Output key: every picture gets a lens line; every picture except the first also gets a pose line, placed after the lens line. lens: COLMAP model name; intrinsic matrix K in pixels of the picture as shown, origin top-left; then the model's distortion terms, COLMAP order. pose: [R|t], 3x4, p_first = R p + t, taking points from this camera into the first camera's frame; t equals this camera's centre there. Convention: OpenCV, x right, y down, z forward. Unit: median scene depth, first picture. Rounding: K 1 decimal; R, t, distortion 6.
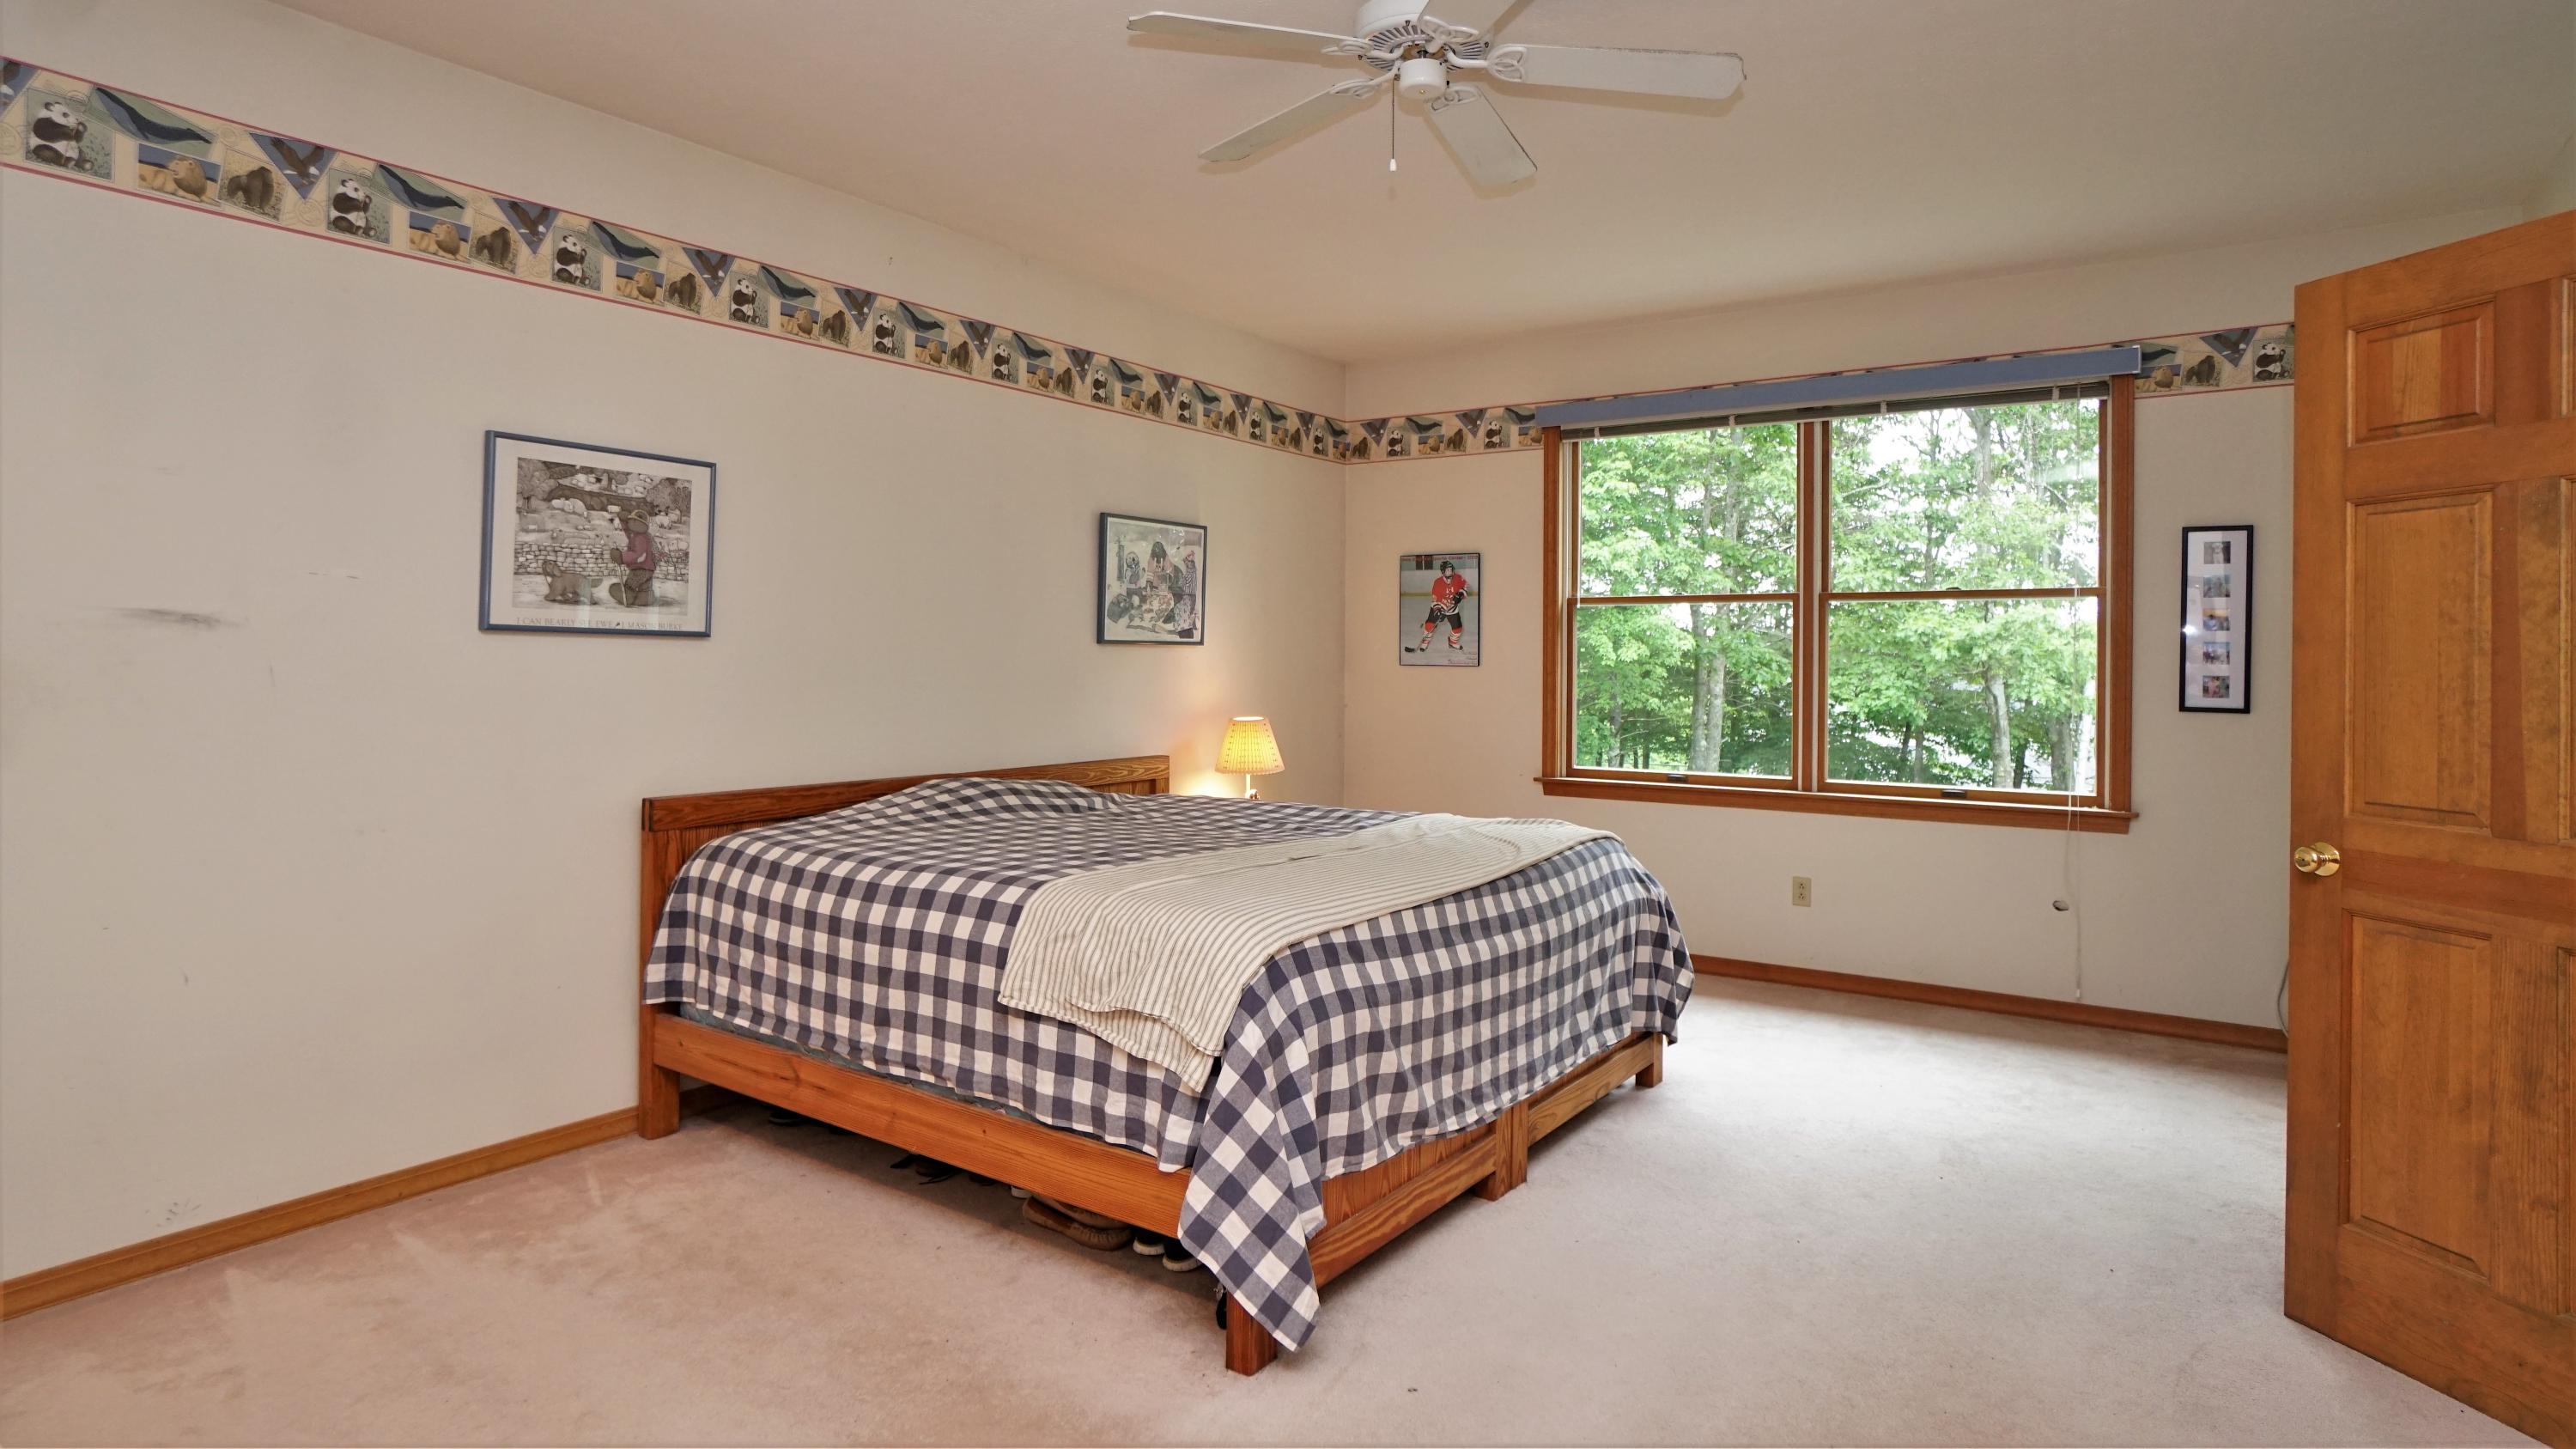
lens RADIAL K [[1389.2, 0, 1285.7], [0, 1389.2, 674.4], [0, 0, 1]] dist [-0.022639, 0.000659]
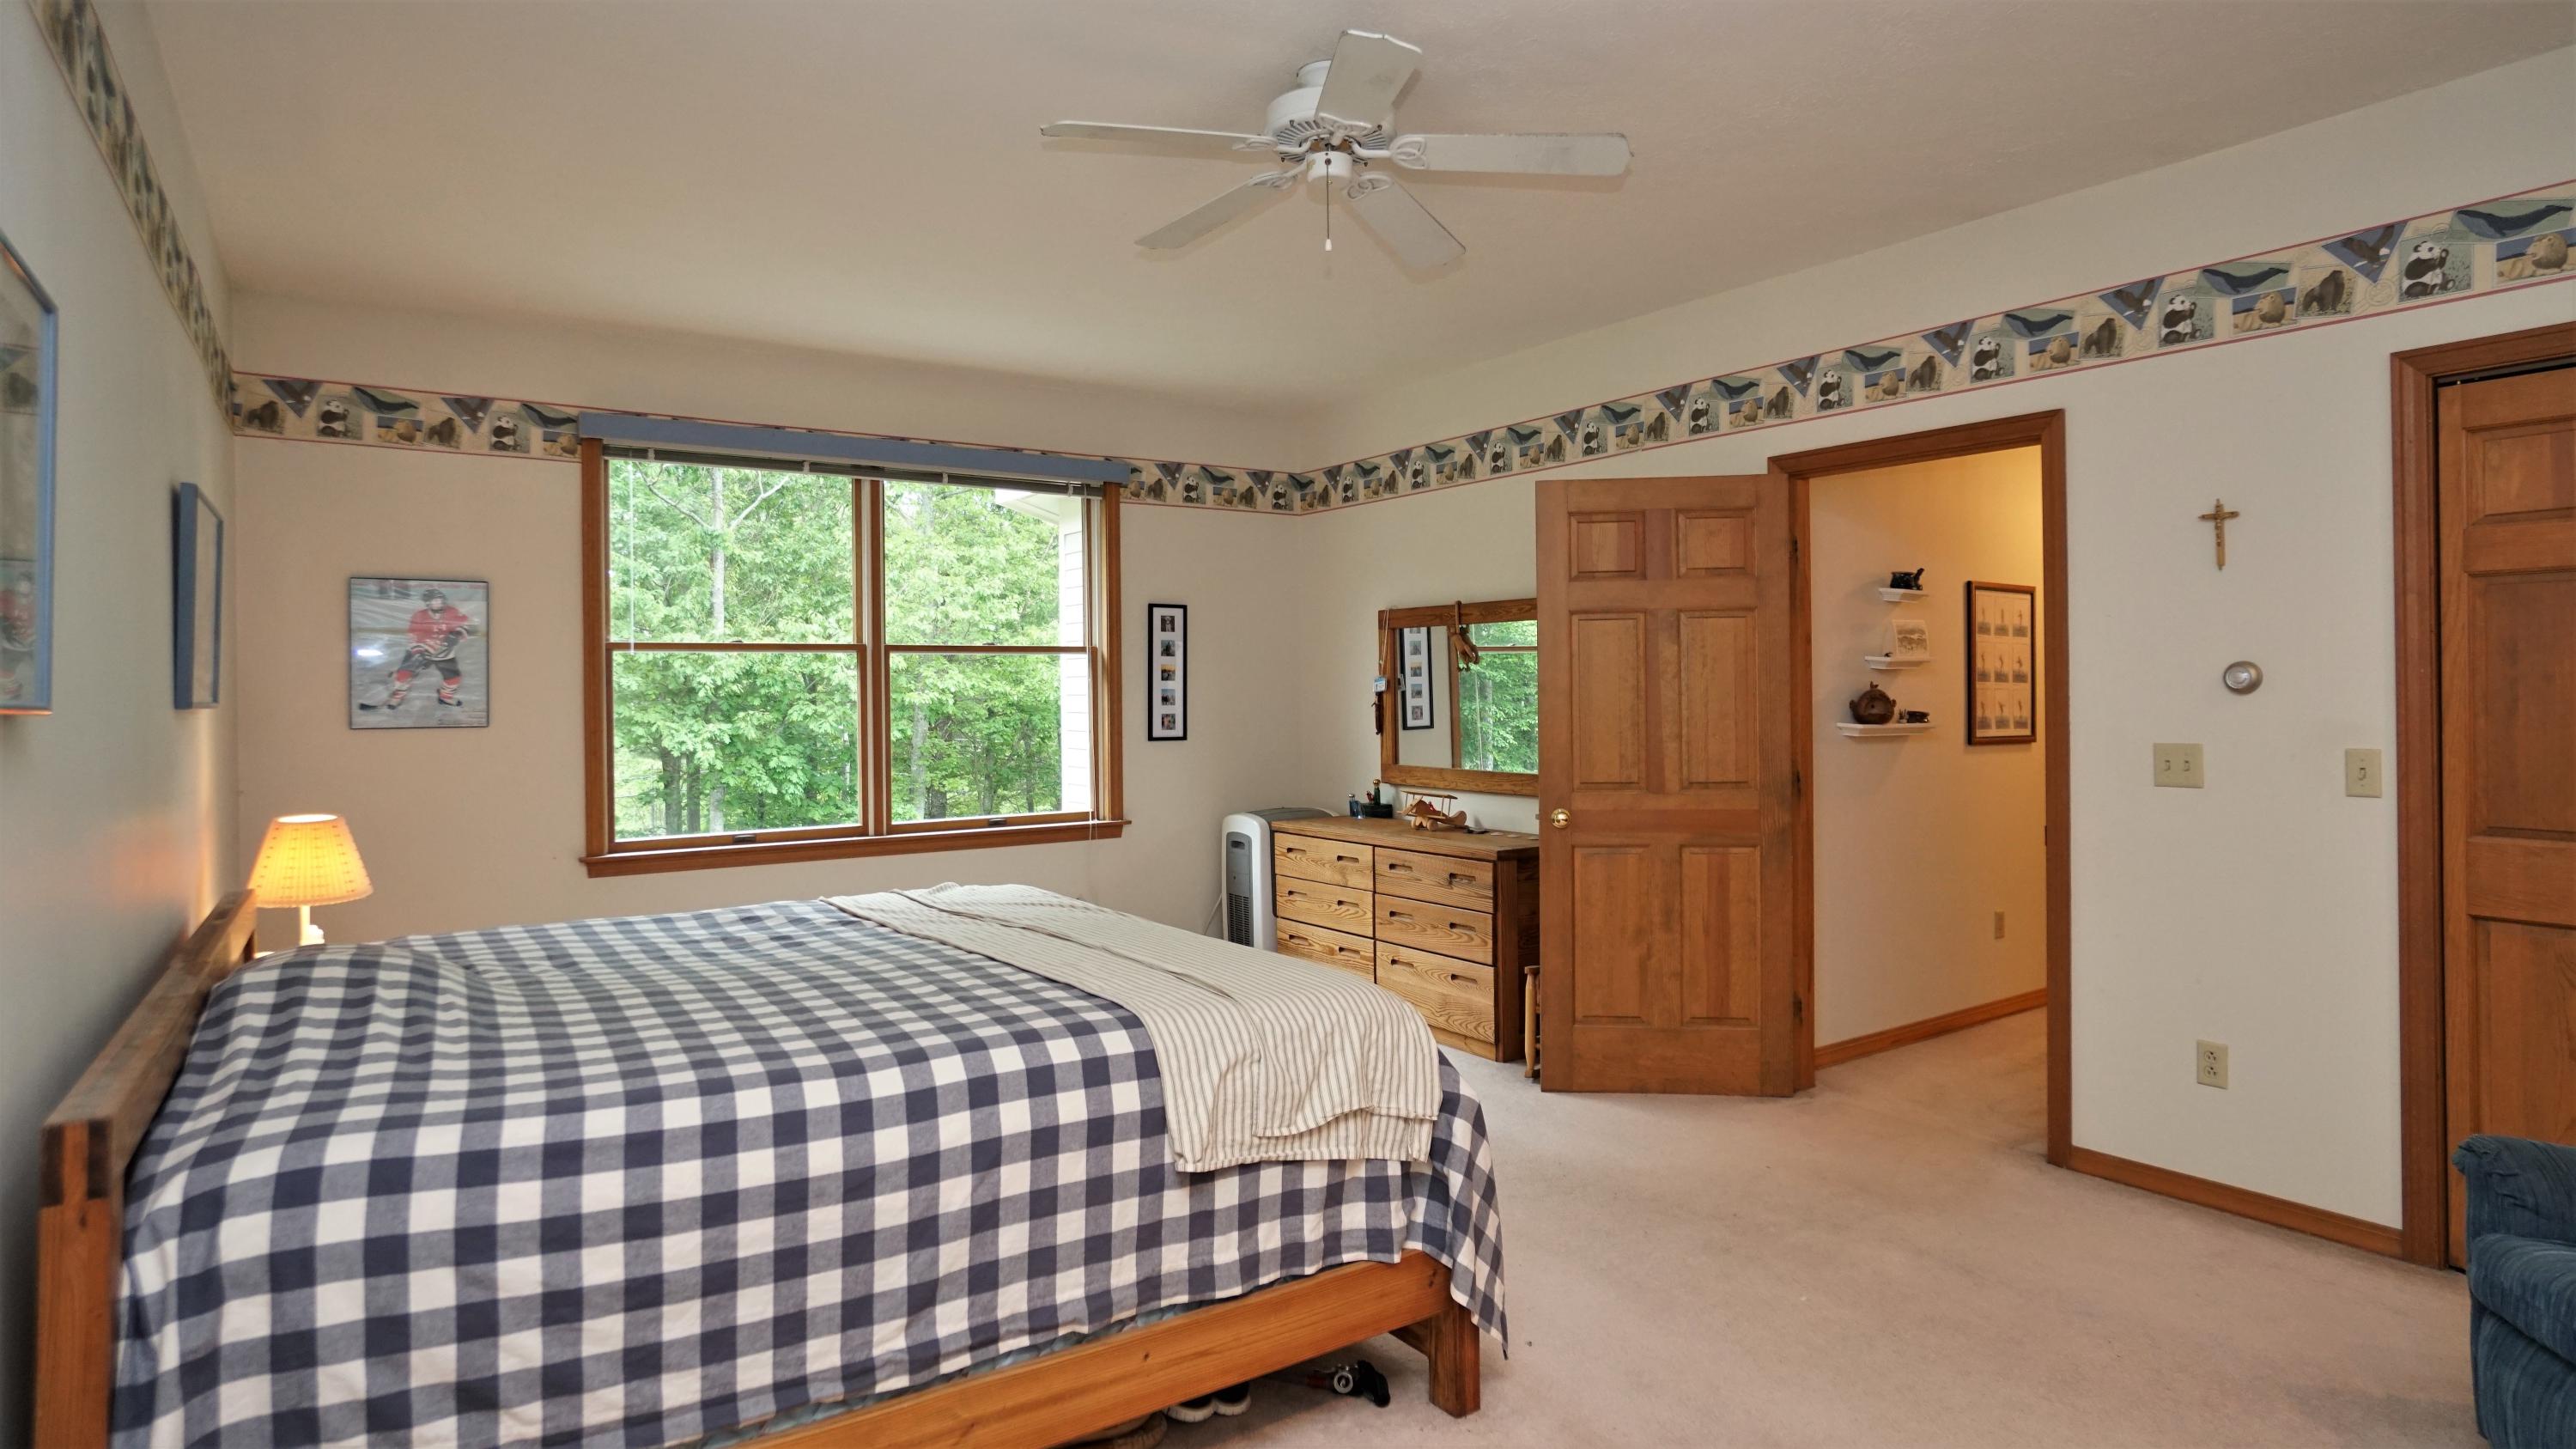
lens RADIAL K [[1365.6, 0, 1282.2], [0, 1365.6, 707.2], [0, 0, 1]] dist [-0.036740, 0.001122]
pose [[0.343966, -0.021760, 0.938730, -0.559143], [0.024886, 0.999592, 0.014052, -0.021512], [-0.938652, 0.018528, 0.344368, 0.423839]]
